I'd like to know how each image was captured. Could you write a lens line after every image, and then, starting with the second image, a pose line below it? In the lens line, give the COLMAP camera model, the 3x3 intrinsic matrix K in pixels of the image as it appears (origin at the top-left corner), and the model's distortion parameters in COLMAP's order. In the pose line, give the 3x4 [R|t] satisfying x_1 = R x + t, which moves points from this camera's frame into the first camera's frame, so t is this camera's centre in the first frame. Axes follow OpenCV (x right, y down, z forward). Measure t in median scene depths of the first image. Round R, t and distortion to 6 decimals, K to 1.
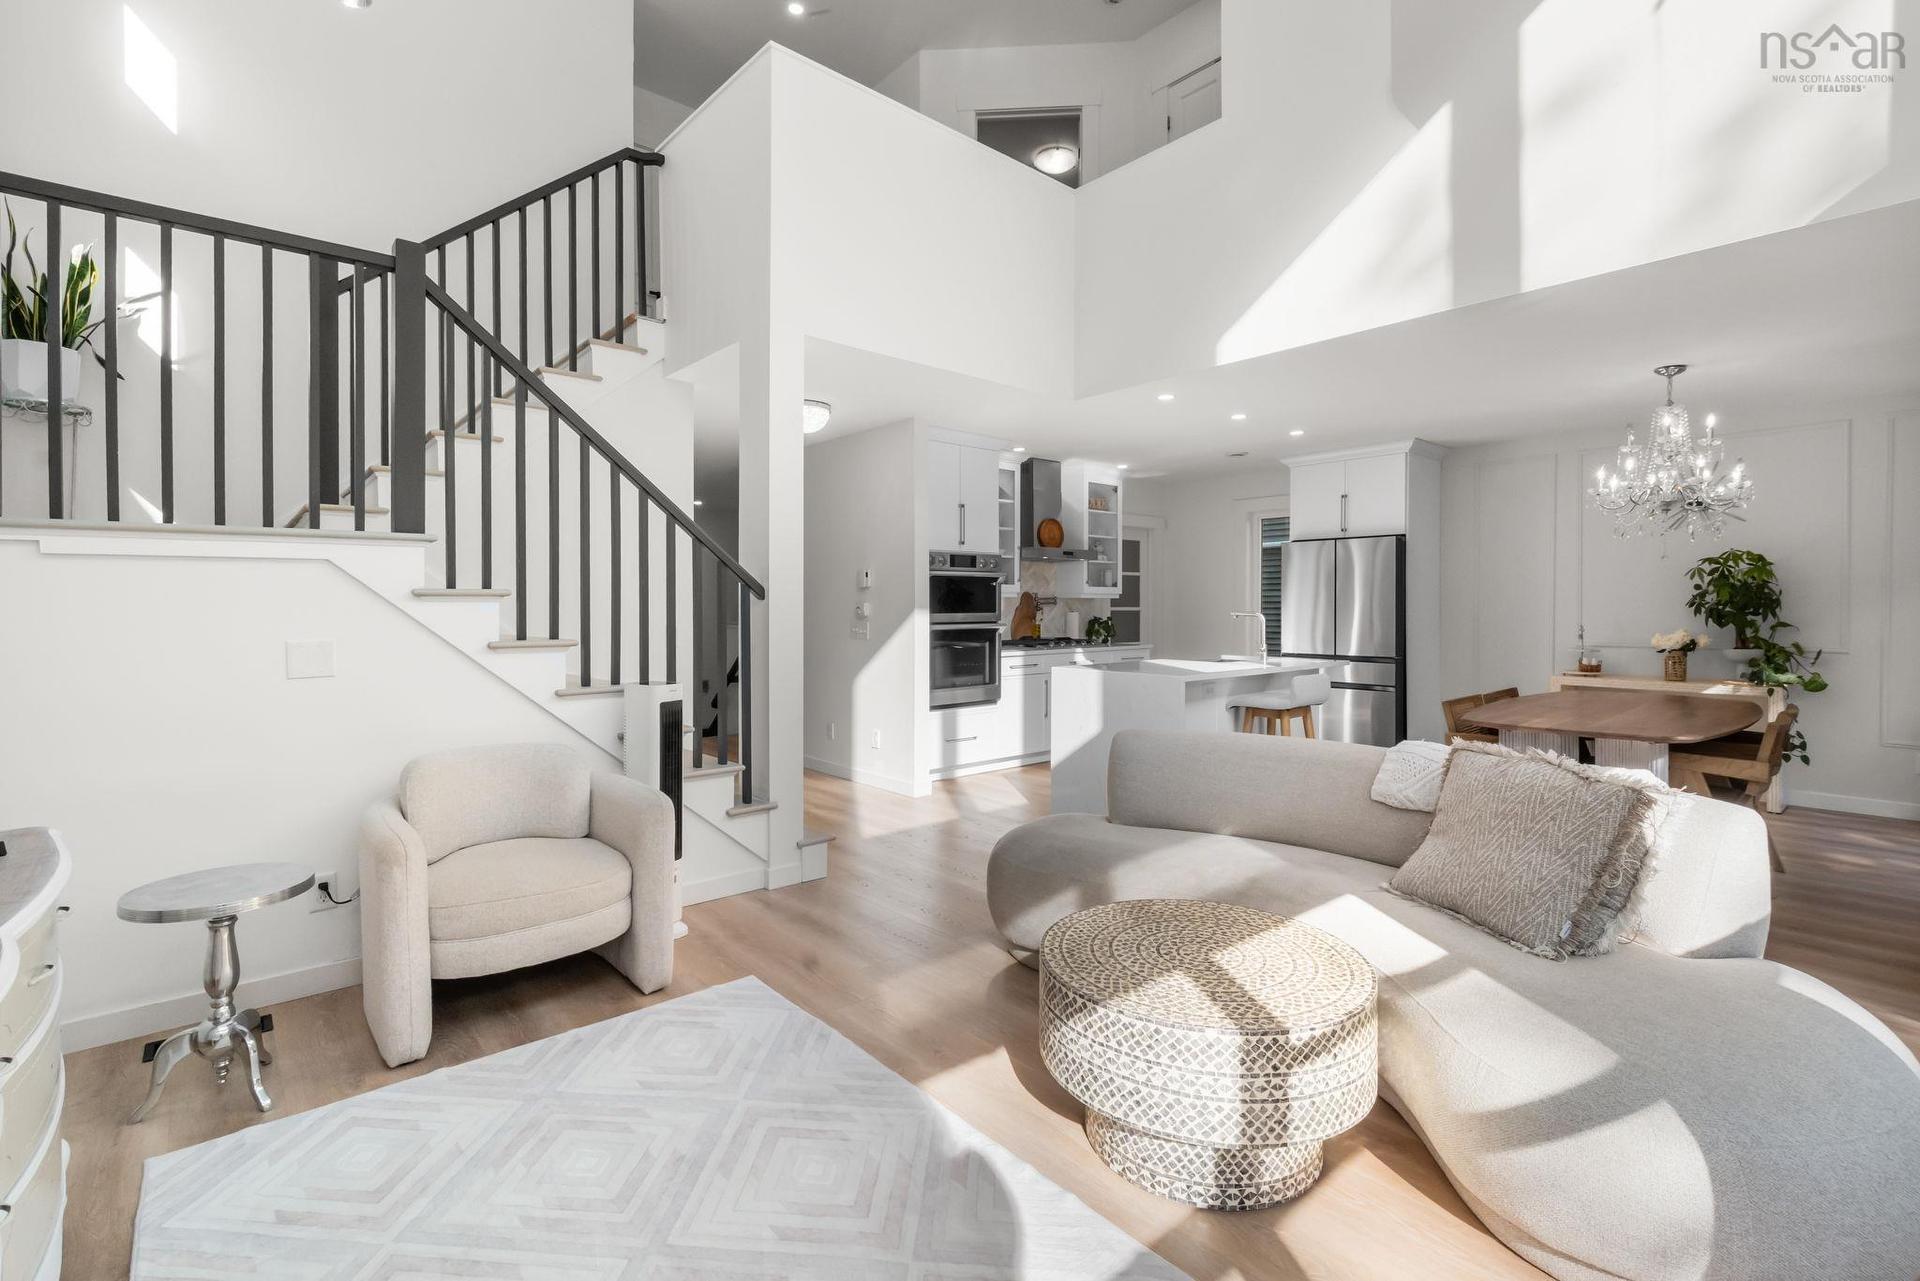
lens RADIAL K [[862.8, 0, 964.8], [0, 862.8, 625.4], [0, 0, 1]] dist [0.002361, -0.000412]
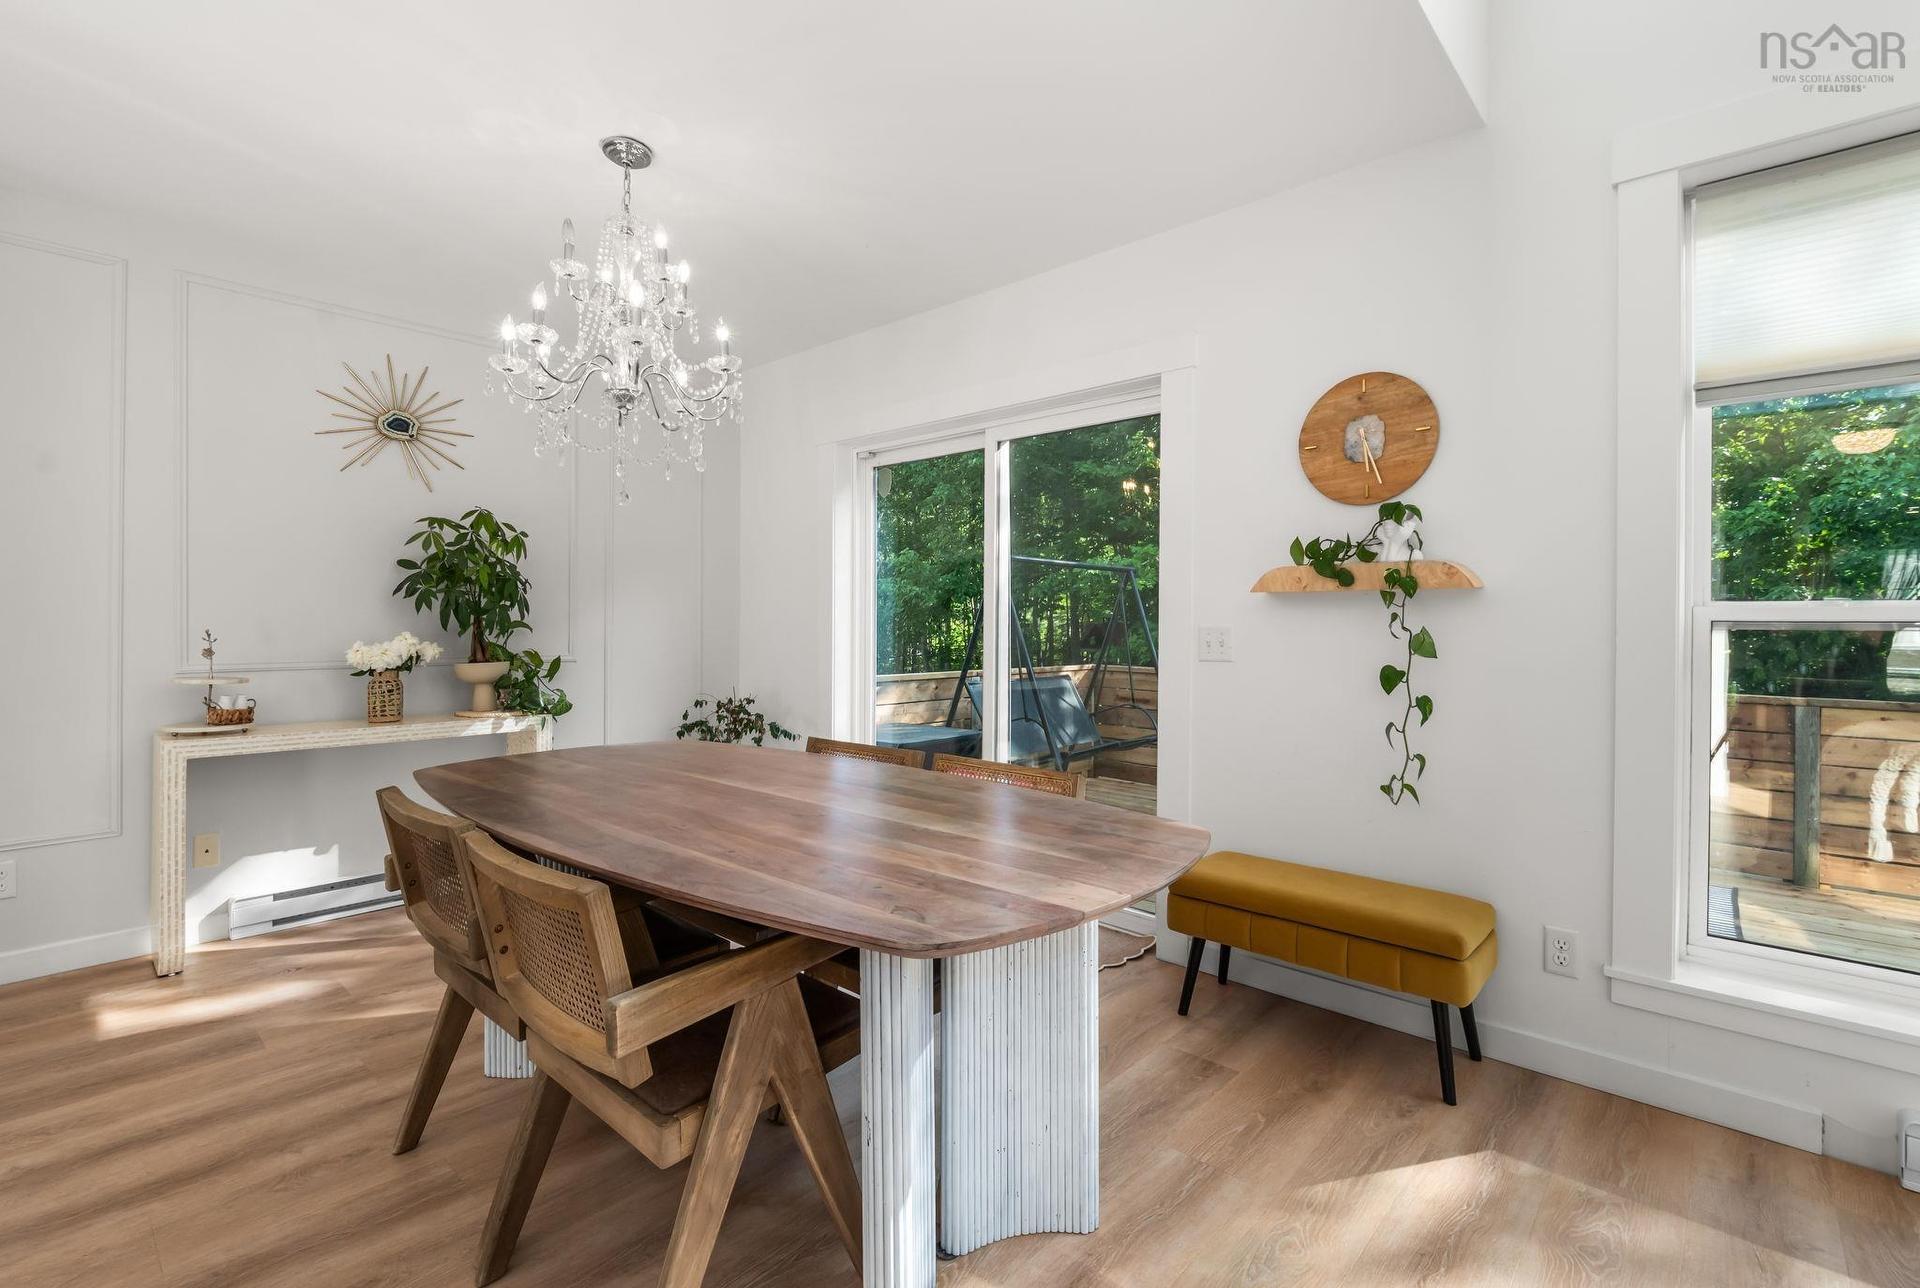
lens RADIAL K [[856.1, 0, 962.5], [0, 856.1, 630.0], [0, 0, 1]] dist [-0.005733, 0.000192]
pose [[-0.110709, -0.005389, 0.993838, 0.185654], [0.016772, 0.999833, 0.007290, 0.003236], [-0.993711, 0.017476, -0.110600, 0.619706]]
